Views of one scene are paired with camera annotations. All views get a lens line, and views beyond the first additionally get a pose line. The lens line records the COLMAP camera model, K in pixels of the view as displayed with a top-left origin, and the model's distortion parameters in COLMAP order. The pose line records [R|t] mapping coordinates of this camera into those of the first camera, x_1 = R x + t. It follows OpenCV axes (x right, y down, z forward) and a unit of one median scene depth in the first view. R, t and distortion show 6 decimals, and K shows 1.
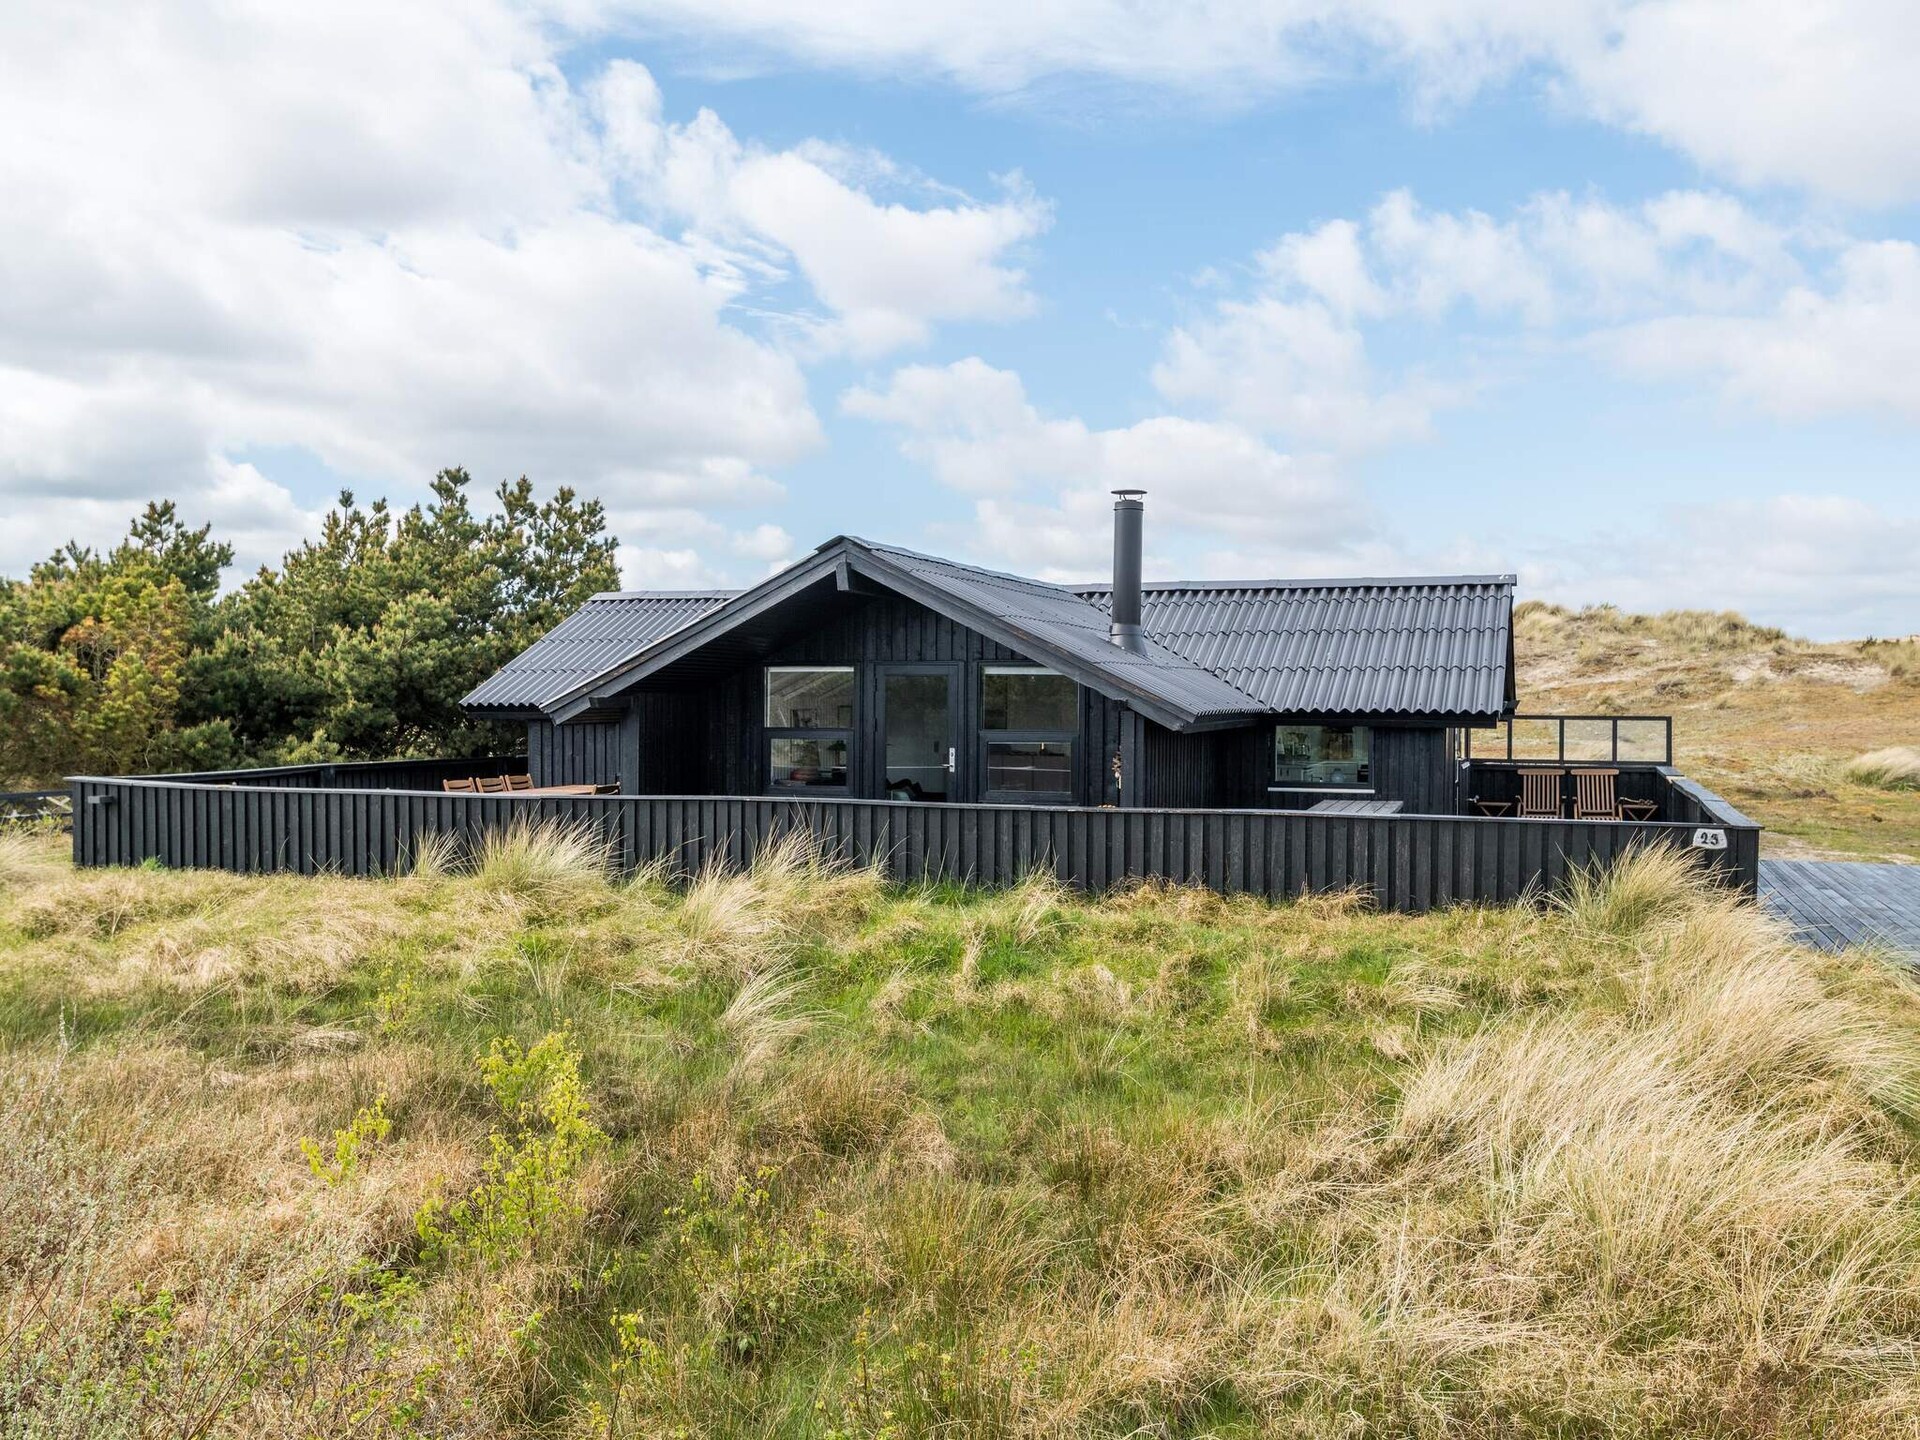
lens RADIAL K [[1687.1, 0, 984.6], [0, 1687.1, 710.2], [0, 0, 1]] dist [0.014895, -0.004004]
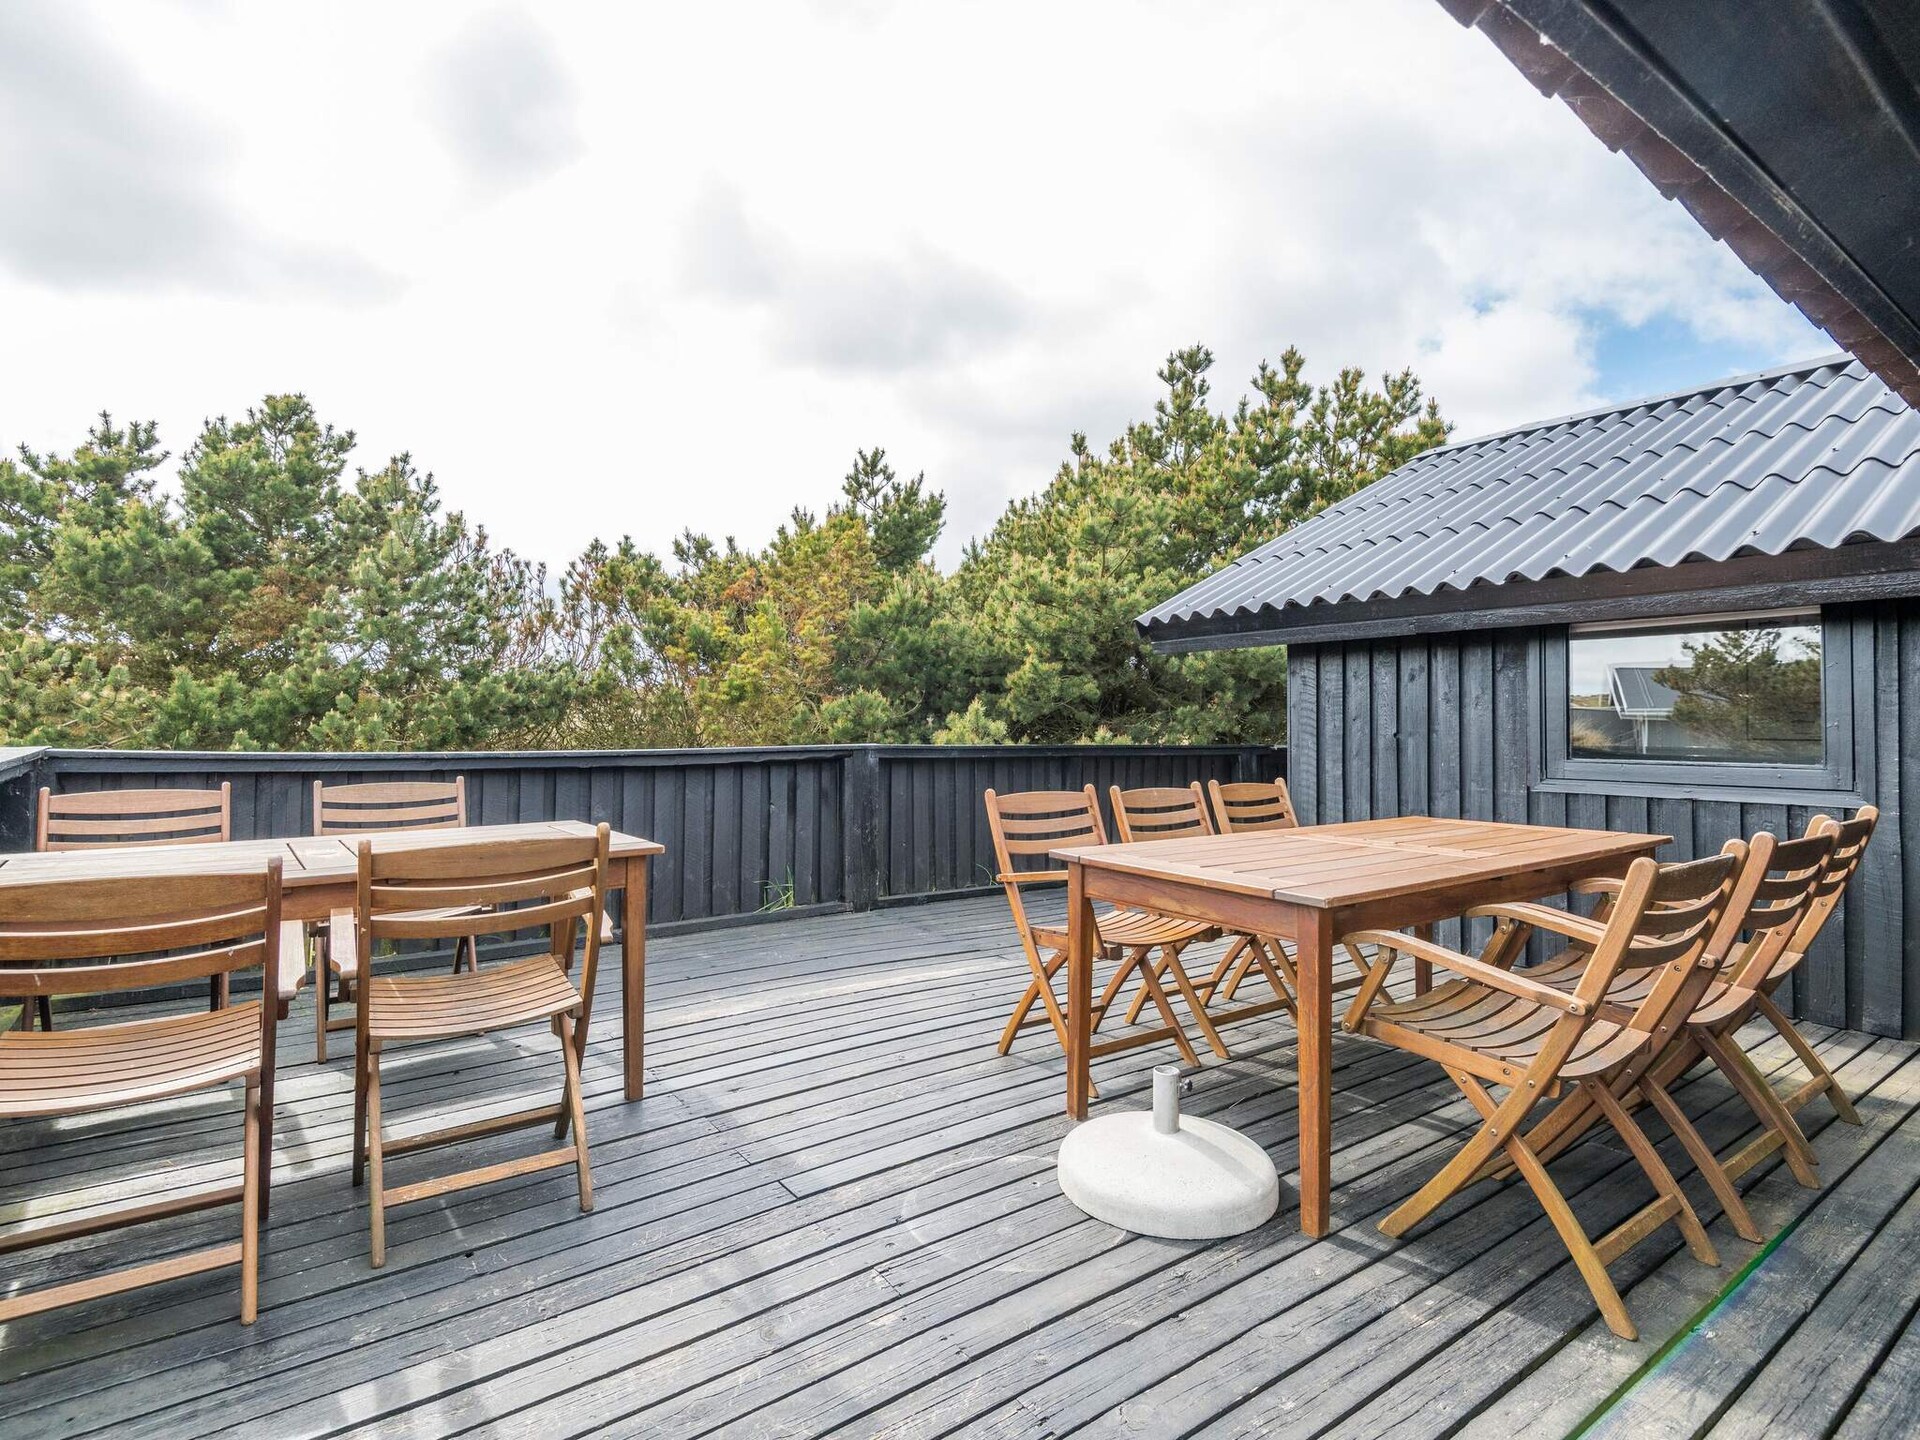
lens RADIAL K [[939.3, 0, 990.8], [0, 939.3, 707.7], [0, 0, 1]] dist [0.034119, -0.038390]
pose [[0.837258, -0.007910, -0.546751, -0.070794], [-0.010369, 0.999486, -0.030339, 0.009669], [0.546710, 0.031071, 0.836745, 0.262729]]
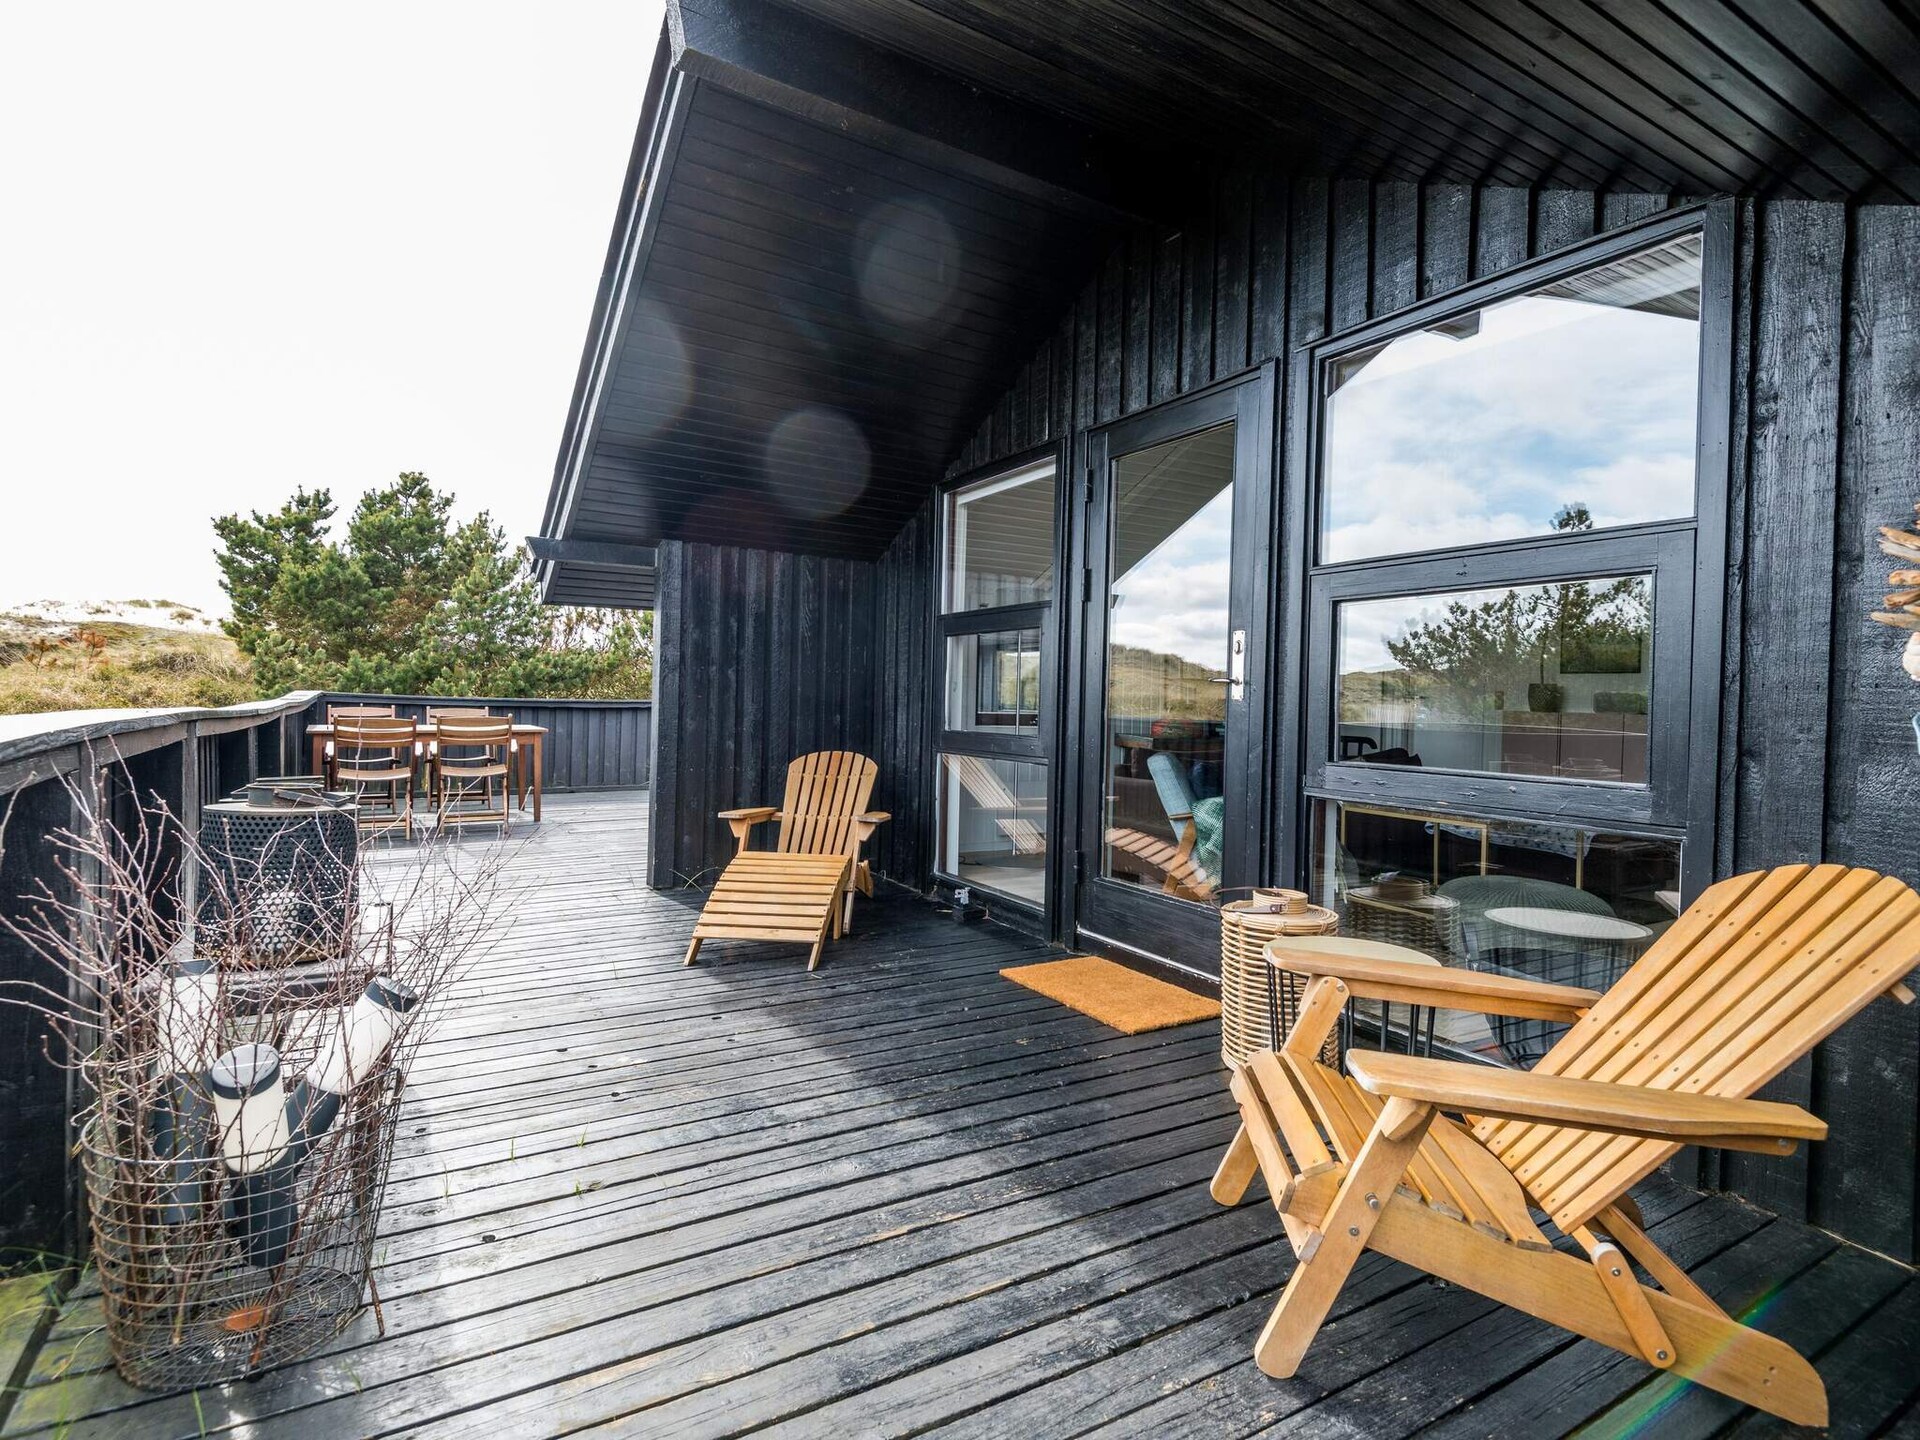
lens RADIAL K [[970.7, 0, 967.2], [0, 970.7, 708.9], [0, 0, 1]] dist [0.035944, -0.027356]
pose [[0.765030, 0.020795, -0.643659, 0.017518], [-0.030693, 0.999520, -0.004188, 0.011442], [0.643263, 0.022959, 0.765301, 0.229062]]
